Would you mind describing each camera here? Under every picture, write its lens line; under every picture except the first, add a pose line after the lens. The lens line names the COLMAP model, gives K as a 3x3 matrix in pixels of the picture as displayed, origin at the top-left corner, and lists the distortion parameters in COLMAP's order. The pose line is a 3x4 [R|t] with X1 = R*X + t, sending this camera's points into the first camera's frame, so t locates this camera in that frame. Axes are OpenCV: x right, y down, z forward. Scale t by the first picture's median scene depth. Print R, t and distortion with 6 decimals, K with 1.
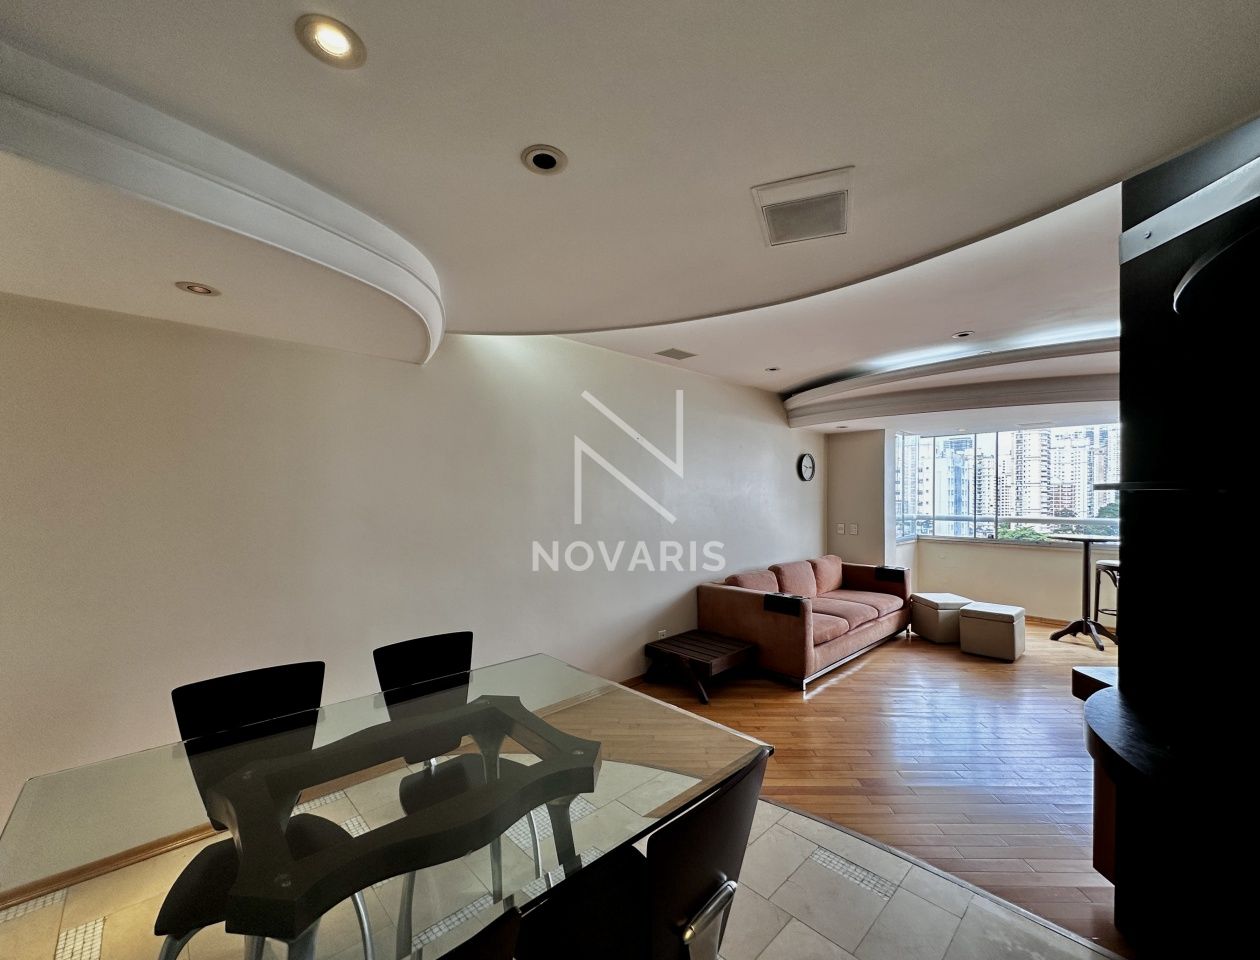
lens RADIAL K [[509.5, 0, 630.3], [0, 509.5, 497.8], [0, 0, 1]] dist [-0.000056, -0.000124]
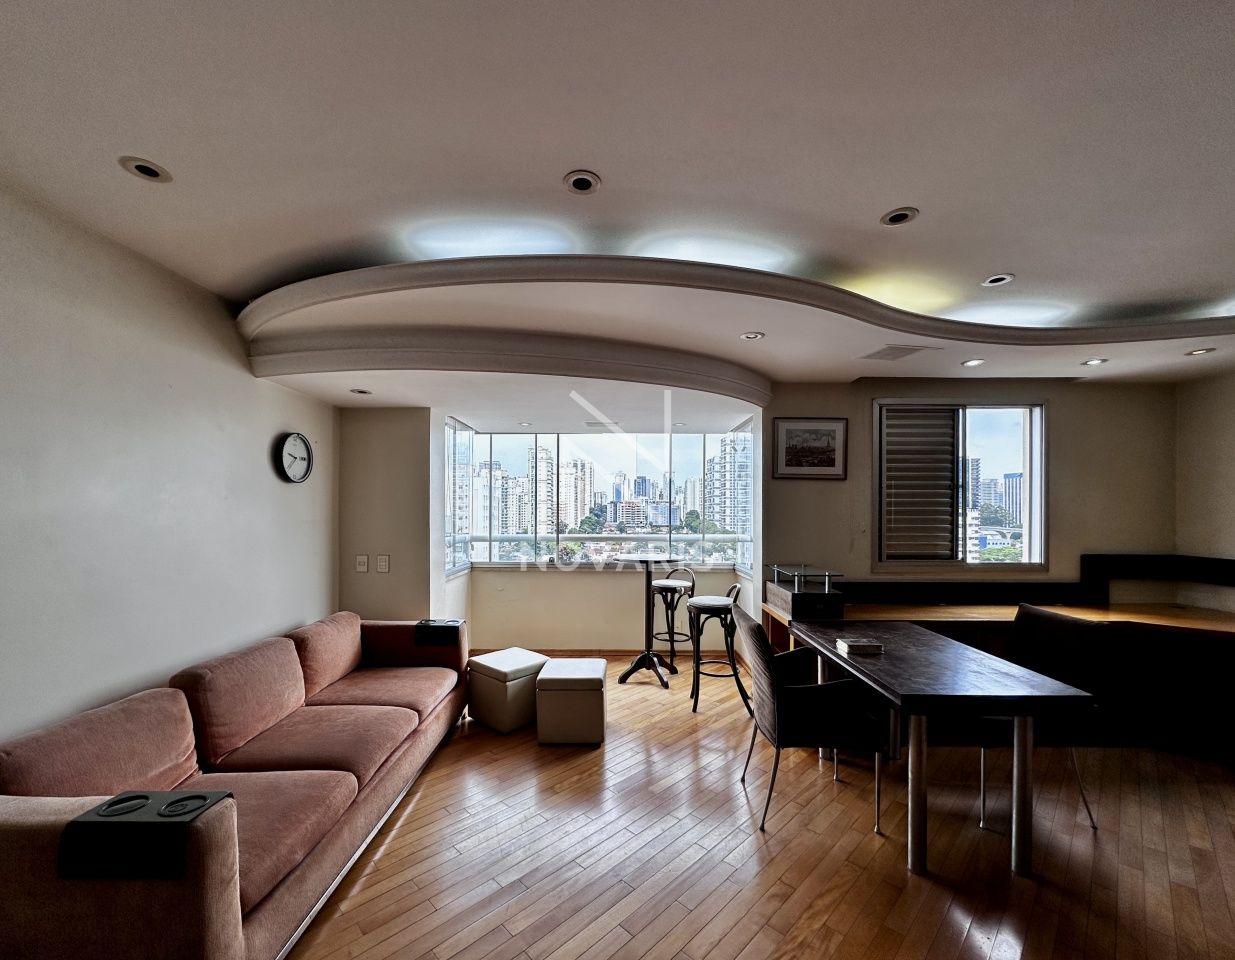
lens RADIAL K [[513.3, 0, 612.3], [0, 513.3, 506.6], [0, 0, 1]] dist [0.000333, -0.000021]
pose [[0.692175, 0.006251, 0.721702, 0.202351], [0.003460, 0.999922, -0.011980, 0.000300], [-0.721721, 0.010789, 0.692100, 0.408336]]
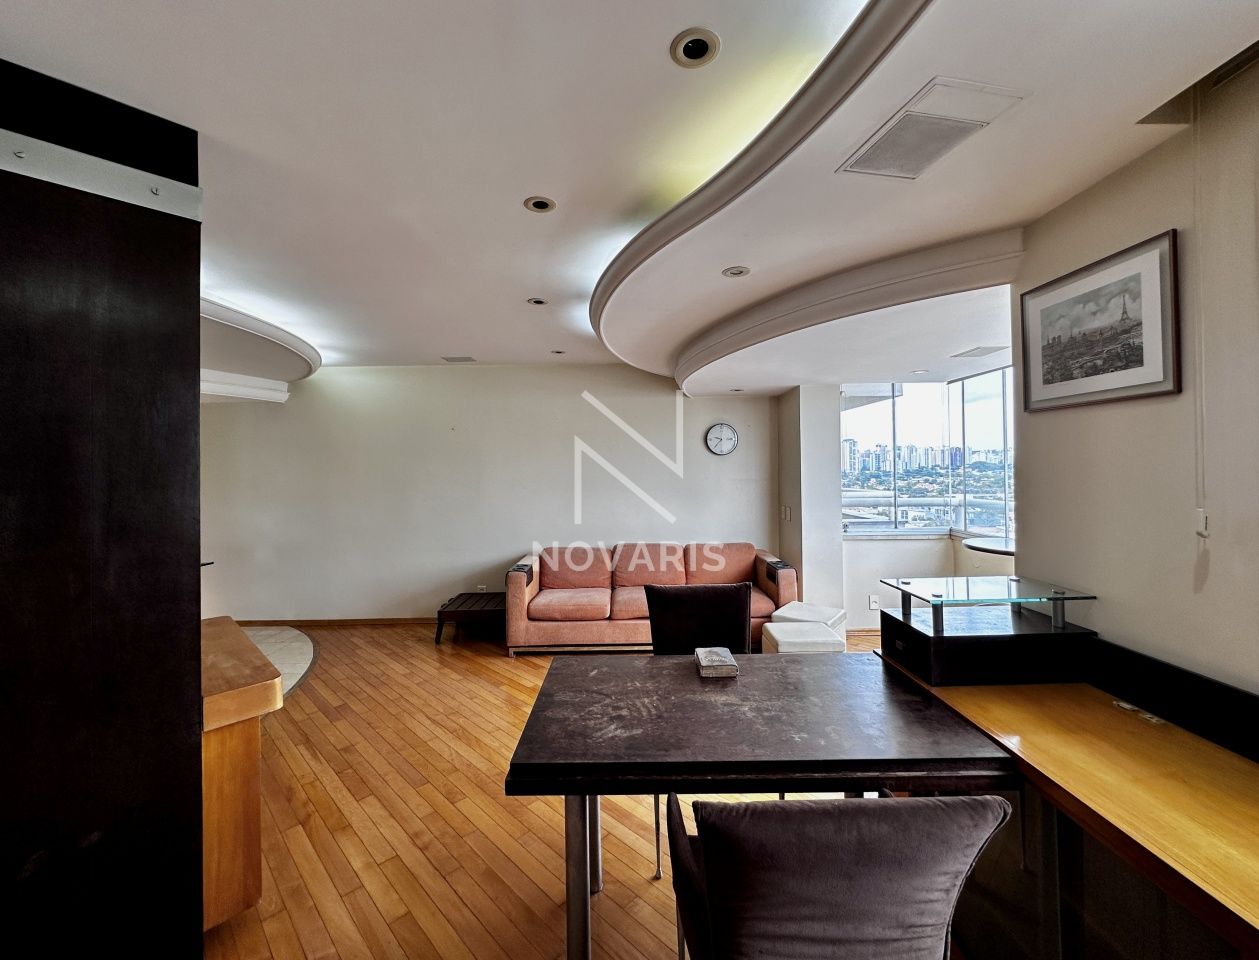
lens RADIAL K [[513.1, 0, 626.3], [0, 513.1, 463.9], [0, 0, 1]] dist [0.000945, 0.000065]
pose [[0.721097, -0.014868, -0.692675, 0.908160], [0.005009, 0.999855, -0.016247, -0.004568], [0.692817, 0.008246, 0.721067, 0.277111]]
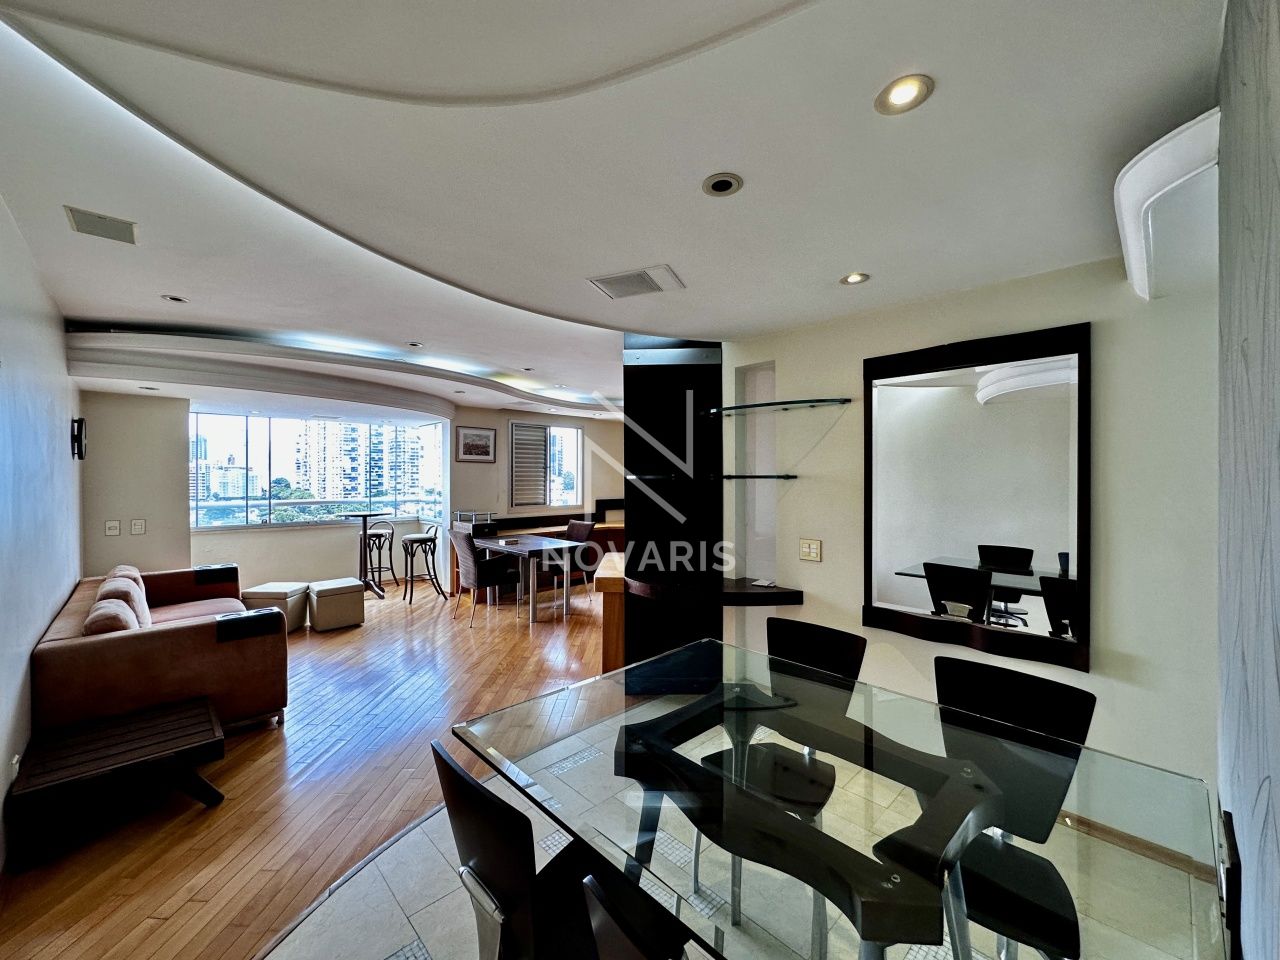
lens RADIAL K [[509.0, 0, 640.0], [0, 509.0, 480.0], [0, 0, 1]] dist [-0.008218, 0.000197]
pose [[-0.006068, -0.005165, 0.999968, -0.335774], [0.009611, 0.999940, 0.005223, -0.004378], [-0.999935, 0.009643, -0.006018, 0.311335]]
